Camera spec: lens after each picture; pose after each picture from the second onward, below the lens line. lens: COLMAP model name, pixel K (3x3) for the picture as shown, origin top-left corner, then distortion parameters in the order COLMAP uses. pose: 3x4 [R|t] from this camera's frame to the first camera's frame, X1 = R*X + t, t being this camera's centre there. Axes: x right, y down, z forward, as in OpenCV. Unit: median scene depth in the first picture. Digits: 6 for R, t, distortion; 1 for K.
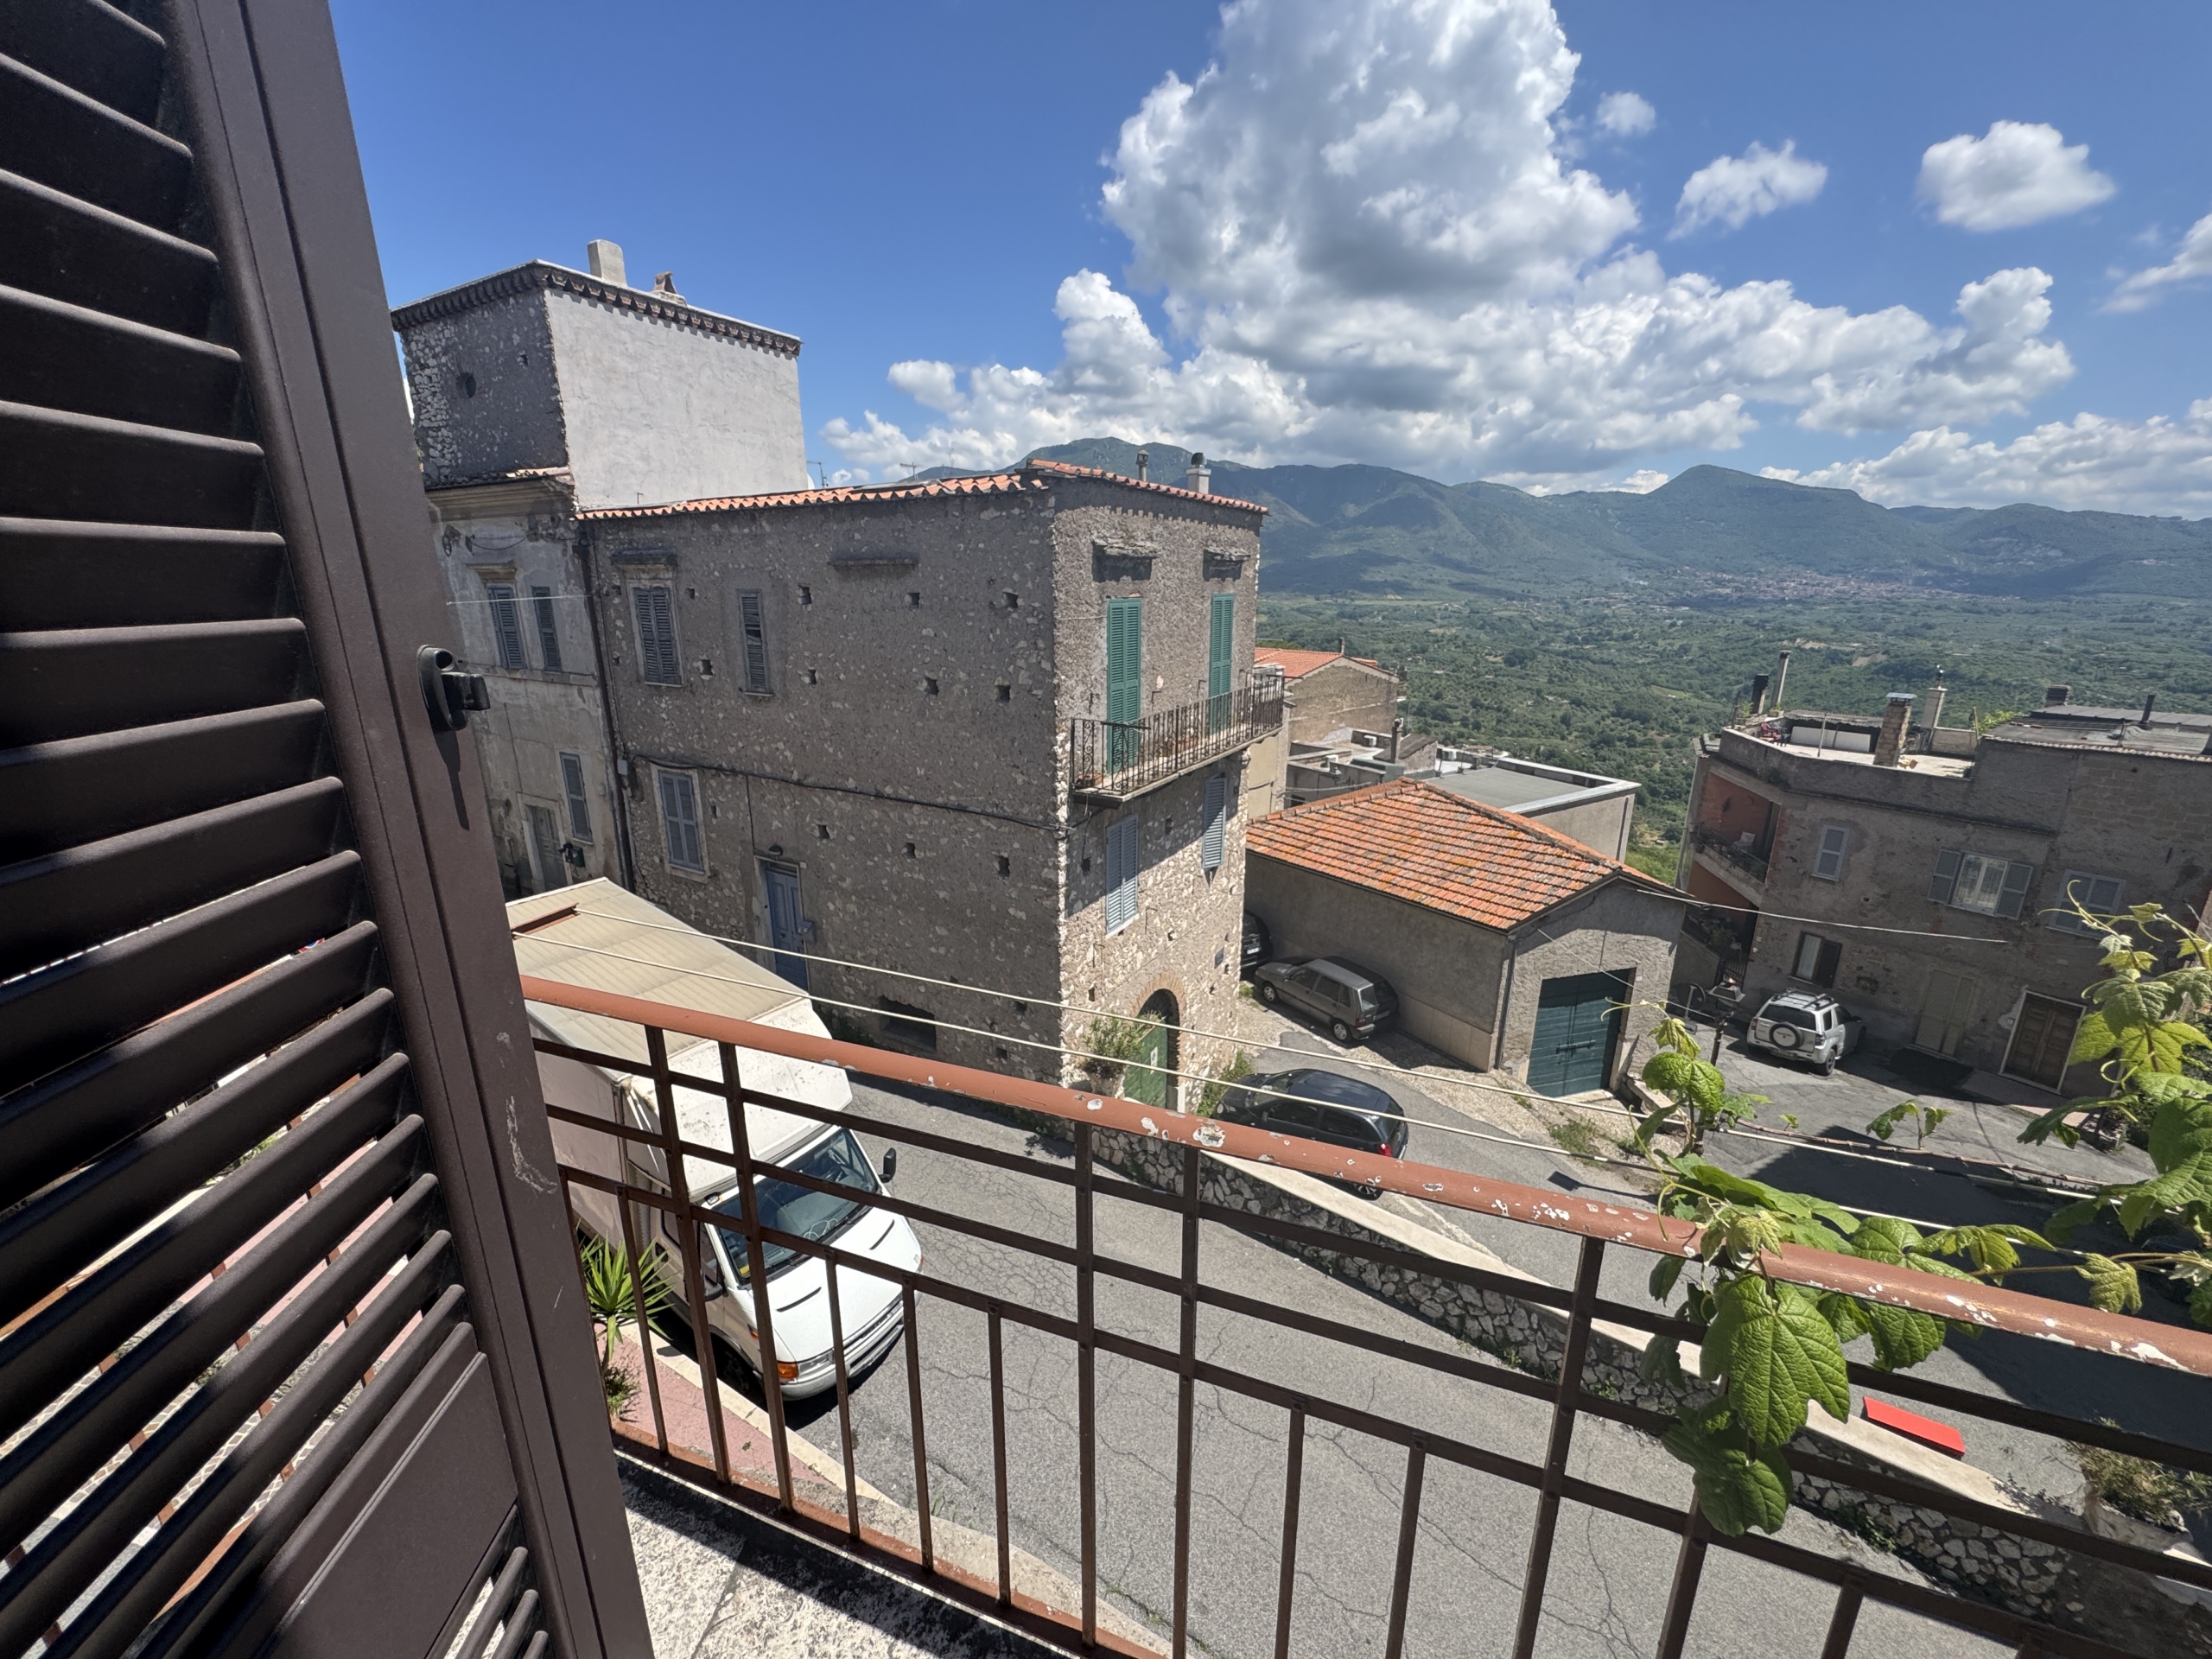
lens RADIAL K [[885.0, 0, 1105.8], [0, 885.0, 825.9], [0, 0, 1]] dist [-0.002624, 0.000479]
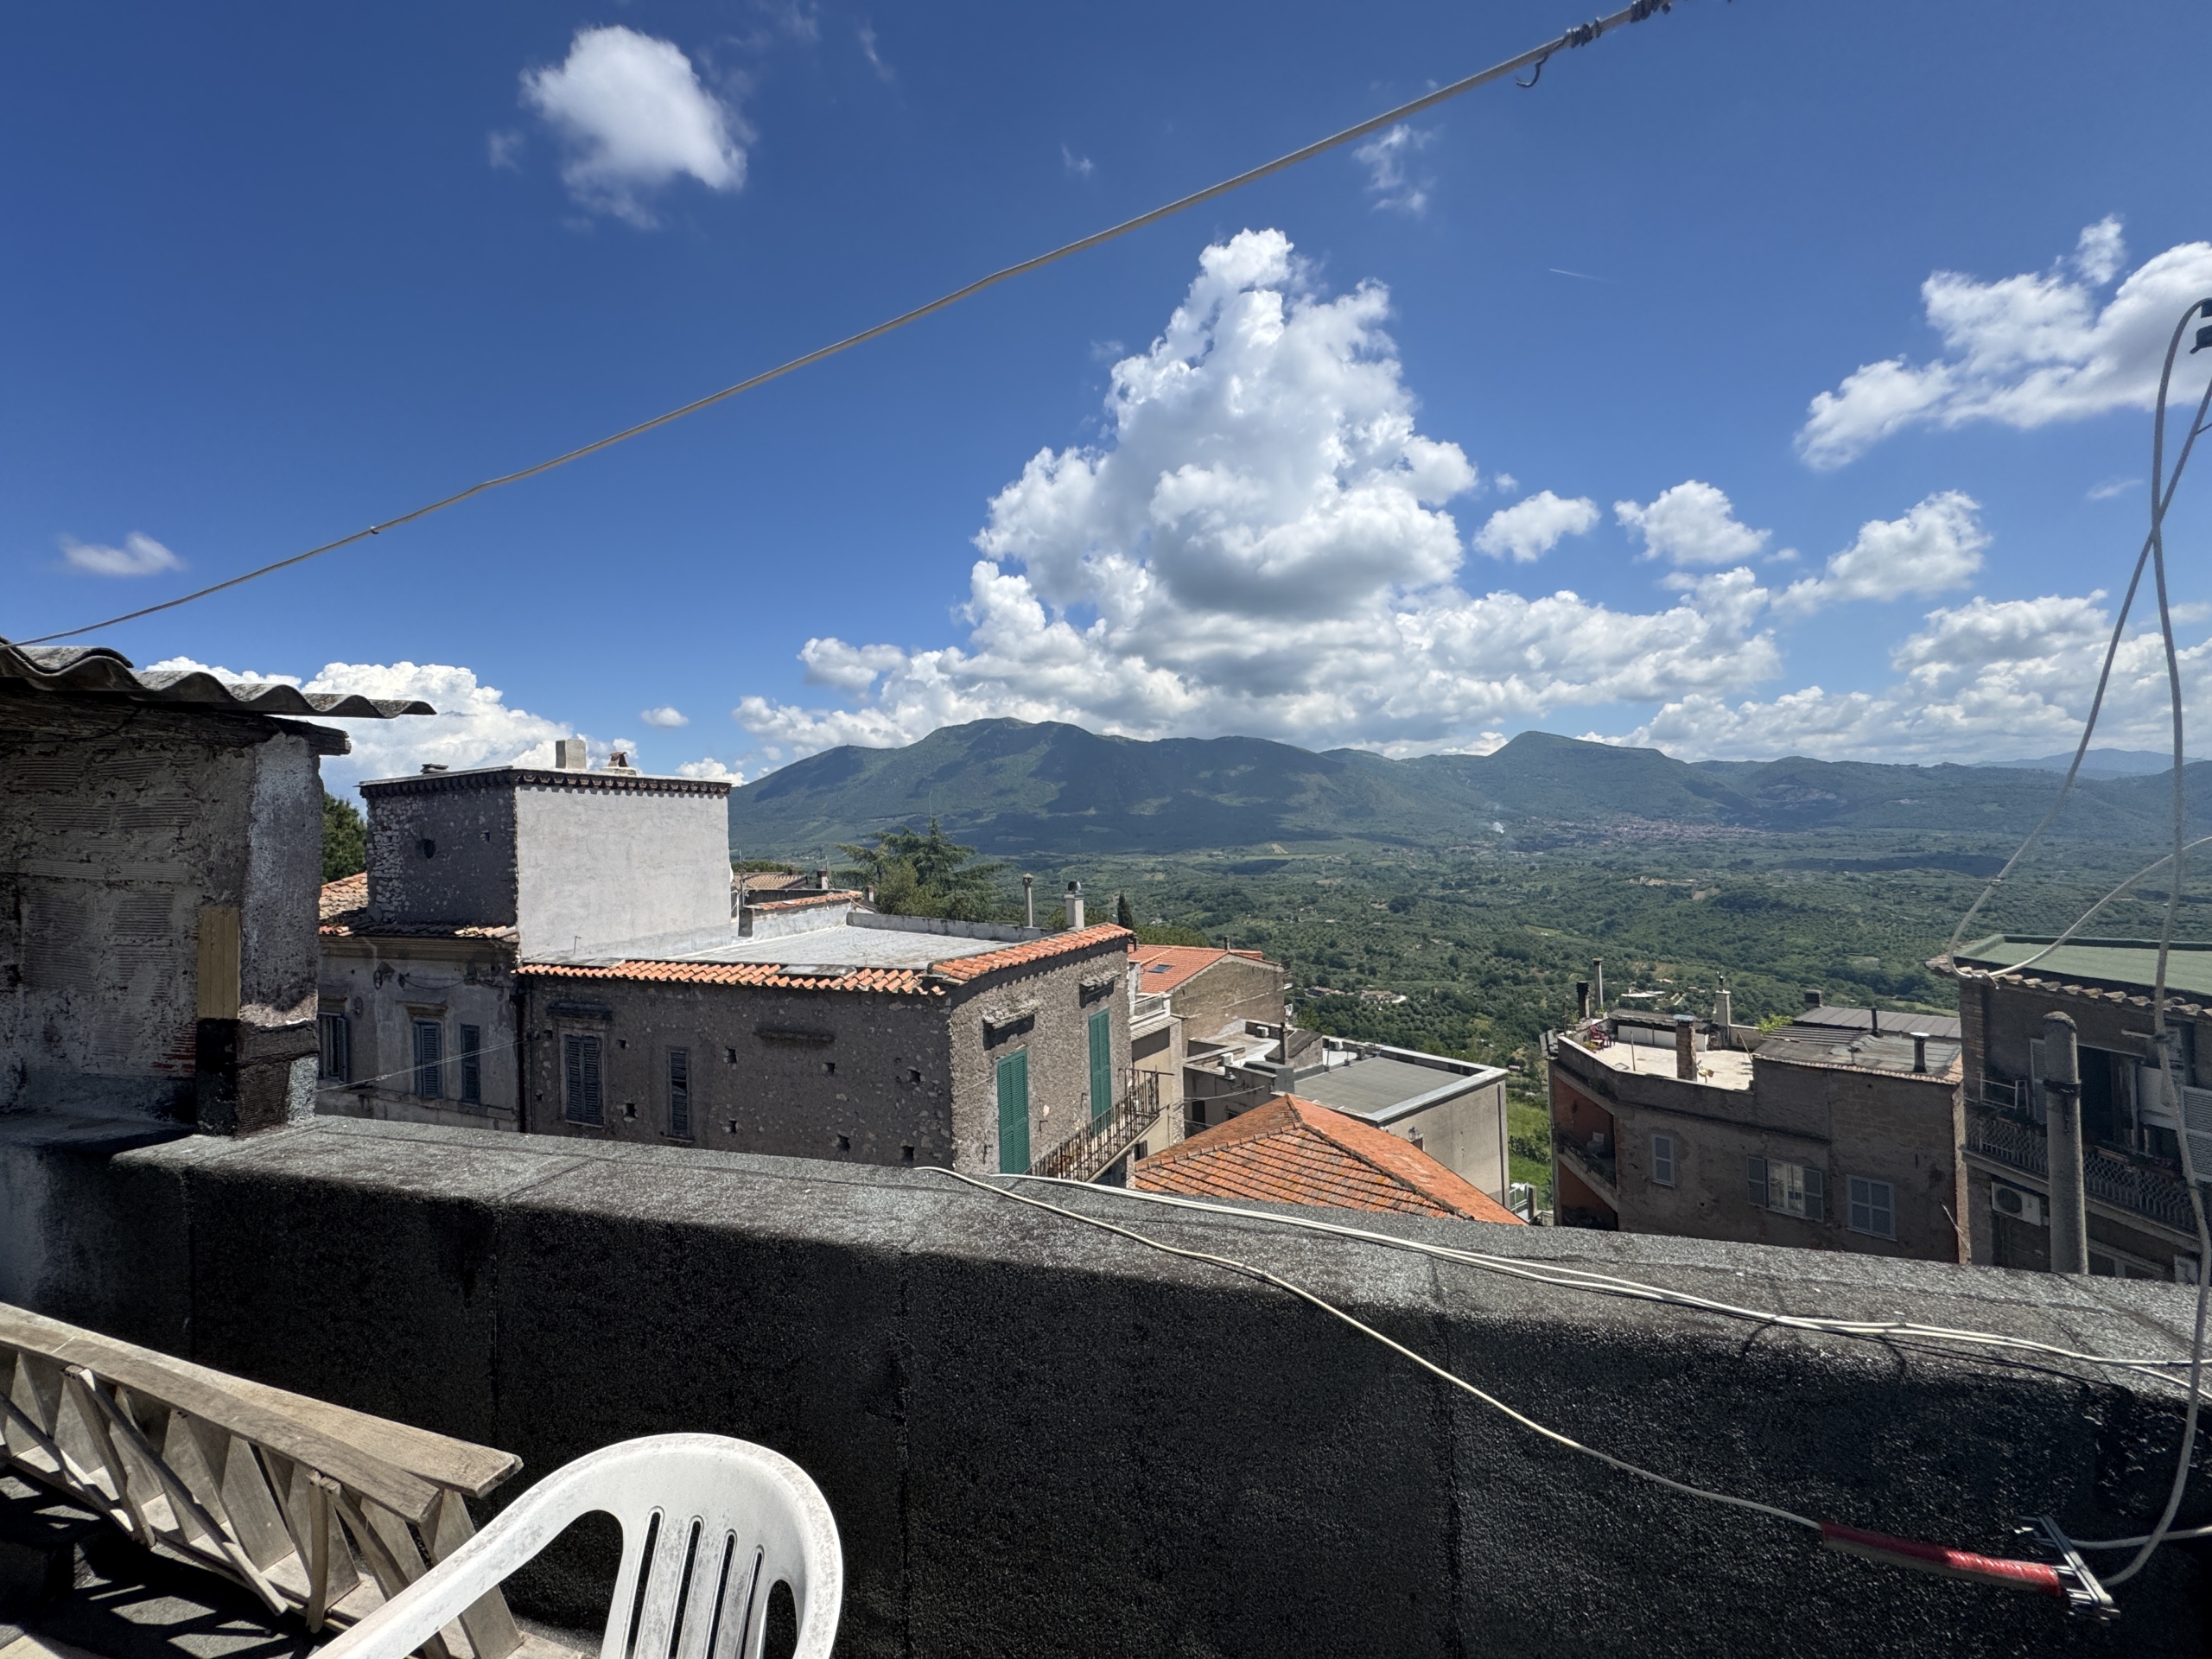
lens RADIAL K [[885.0, 0, 1105.9], [0, 885.0, 825.4], [0, 0, 1]] dist [-0.002624, 0.000479]
pose [[0.993375, -0.029568, 0.111048, 0.014880], [0.060108, 0.957294, -0.282799, -0.129973], [-0.097944, 0.287601, 0.952729, -0.146190]]
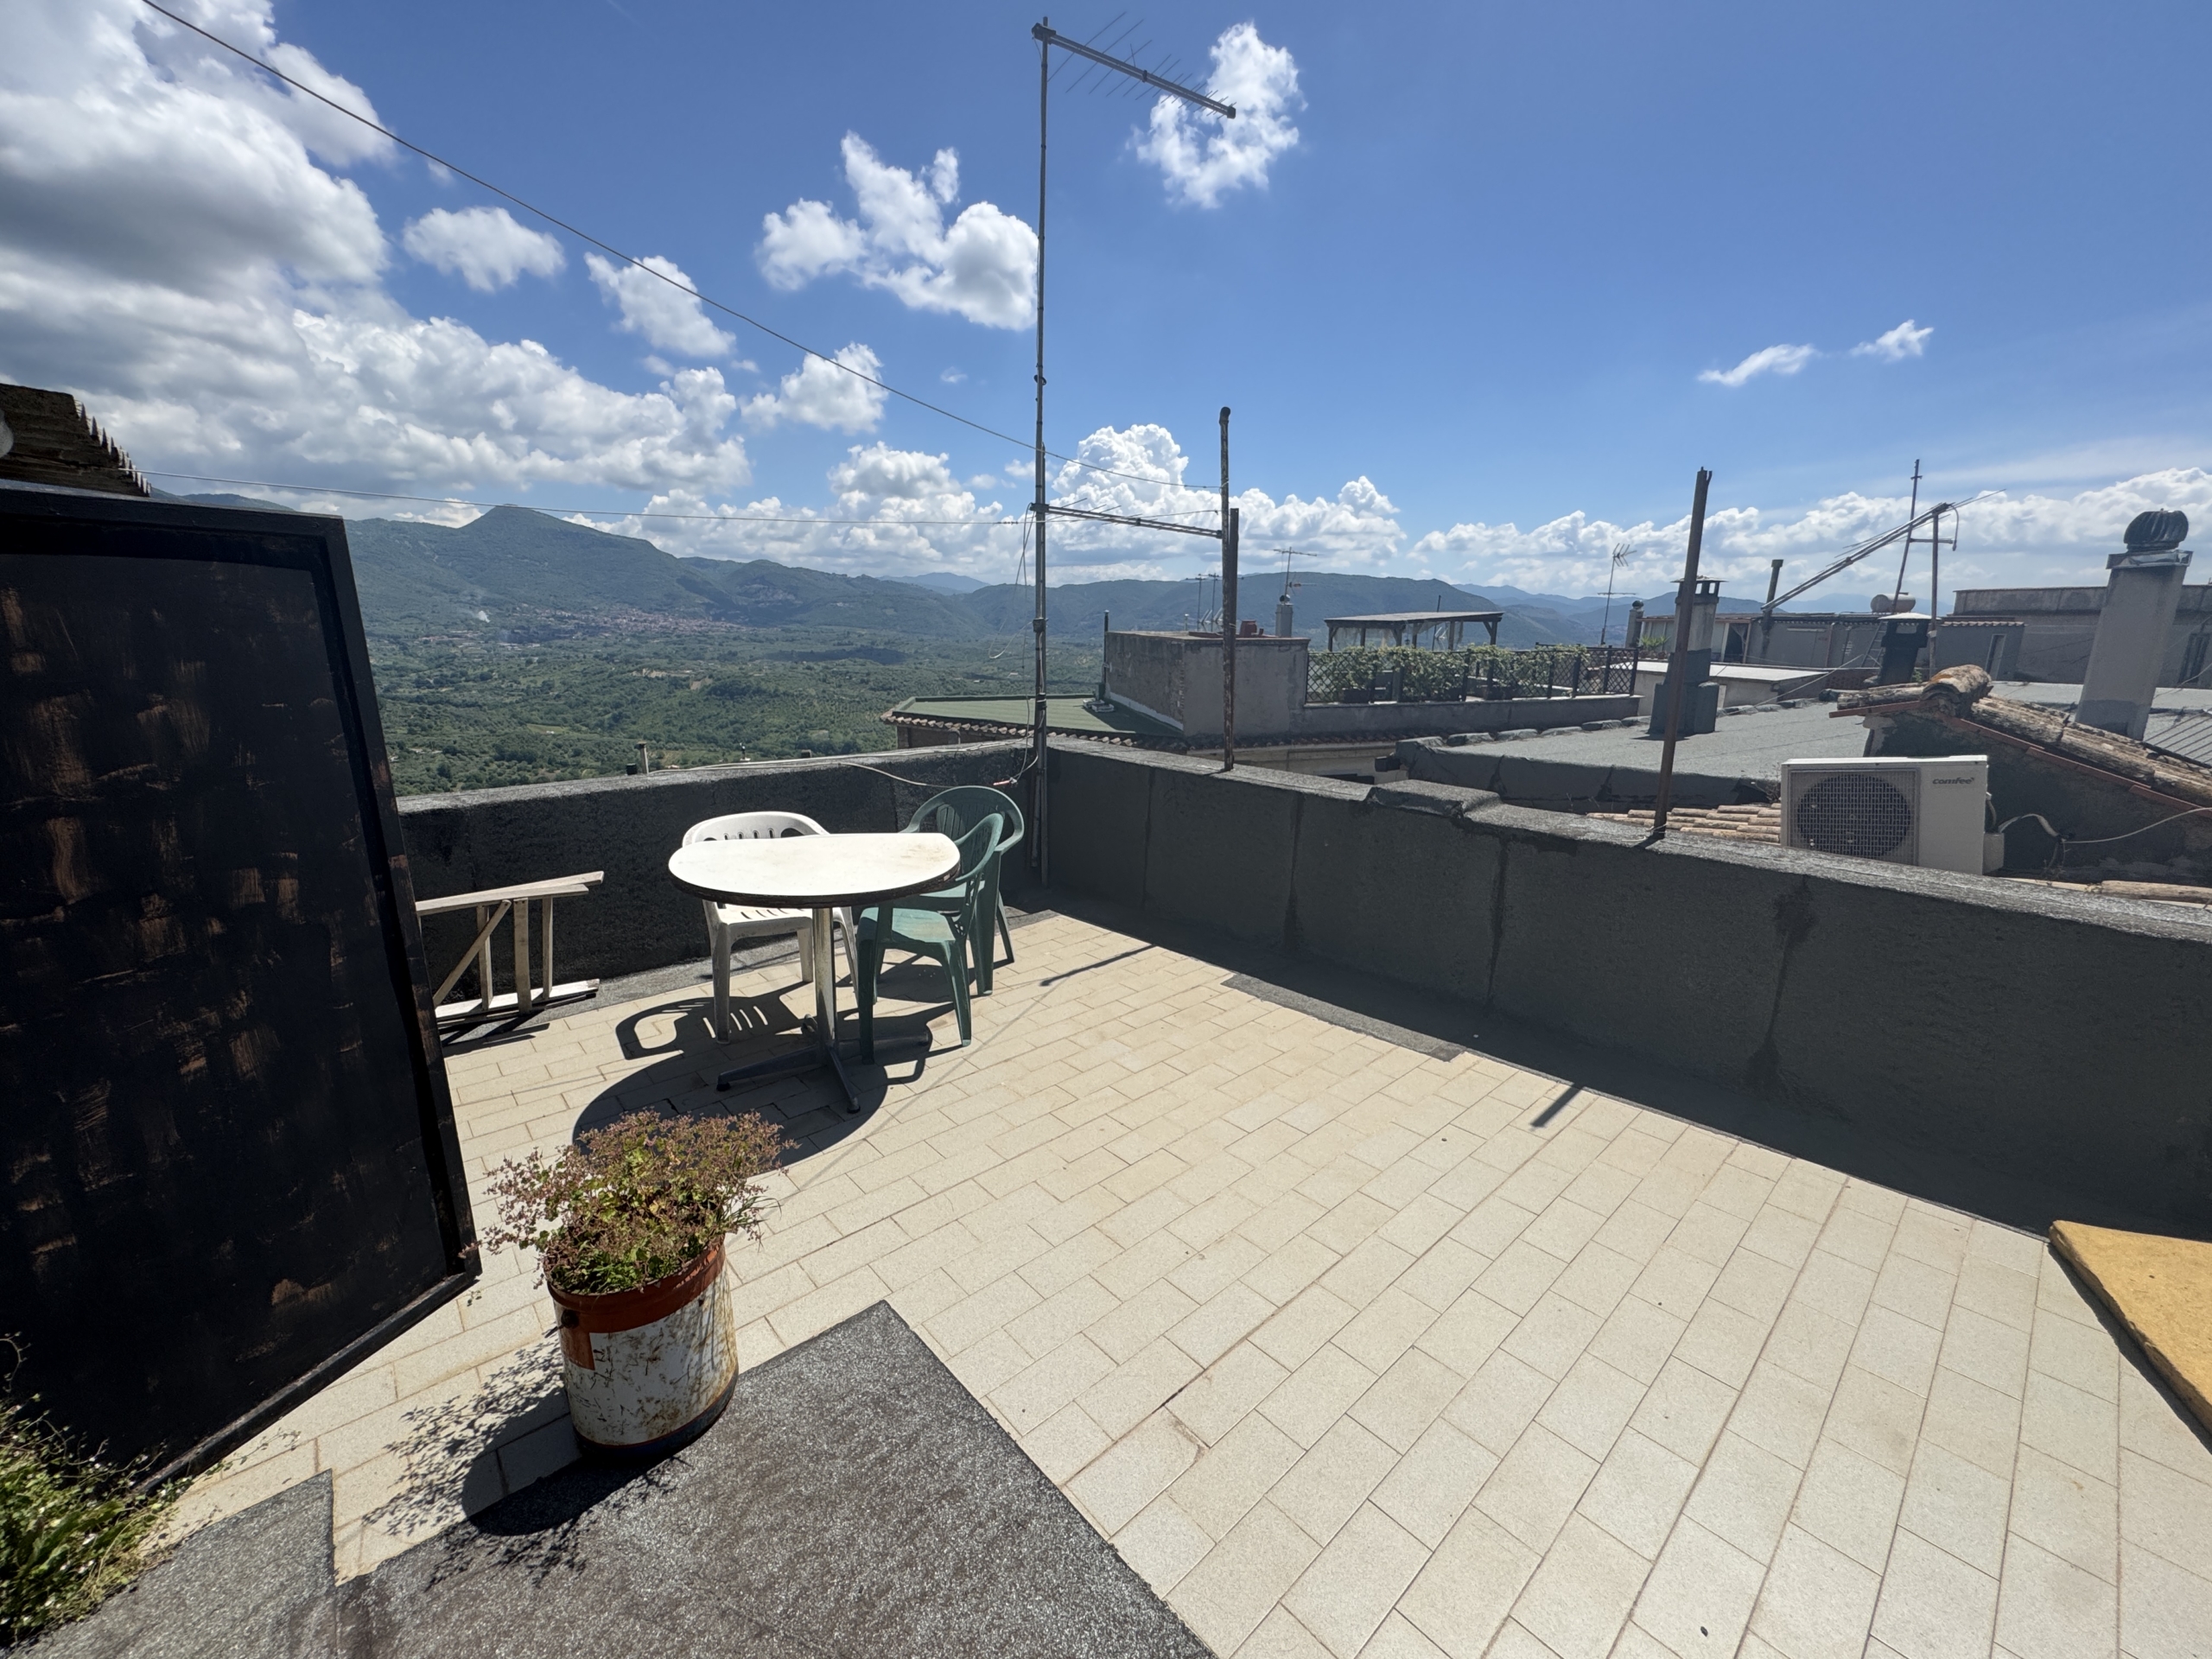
lens RADIAL K [[885.0, 0, 1107.5], [0, 885.0, 827.1], [0, 0, 1]] dist [-0.002624, 0.000479]
pose [[0.424786, -0.209993, 0.880602, -0.136260], [0.242080, 0.963651, 0.113023, -0.107515], [-0.872327, 0.165165, 0.460180, -0.226374]]
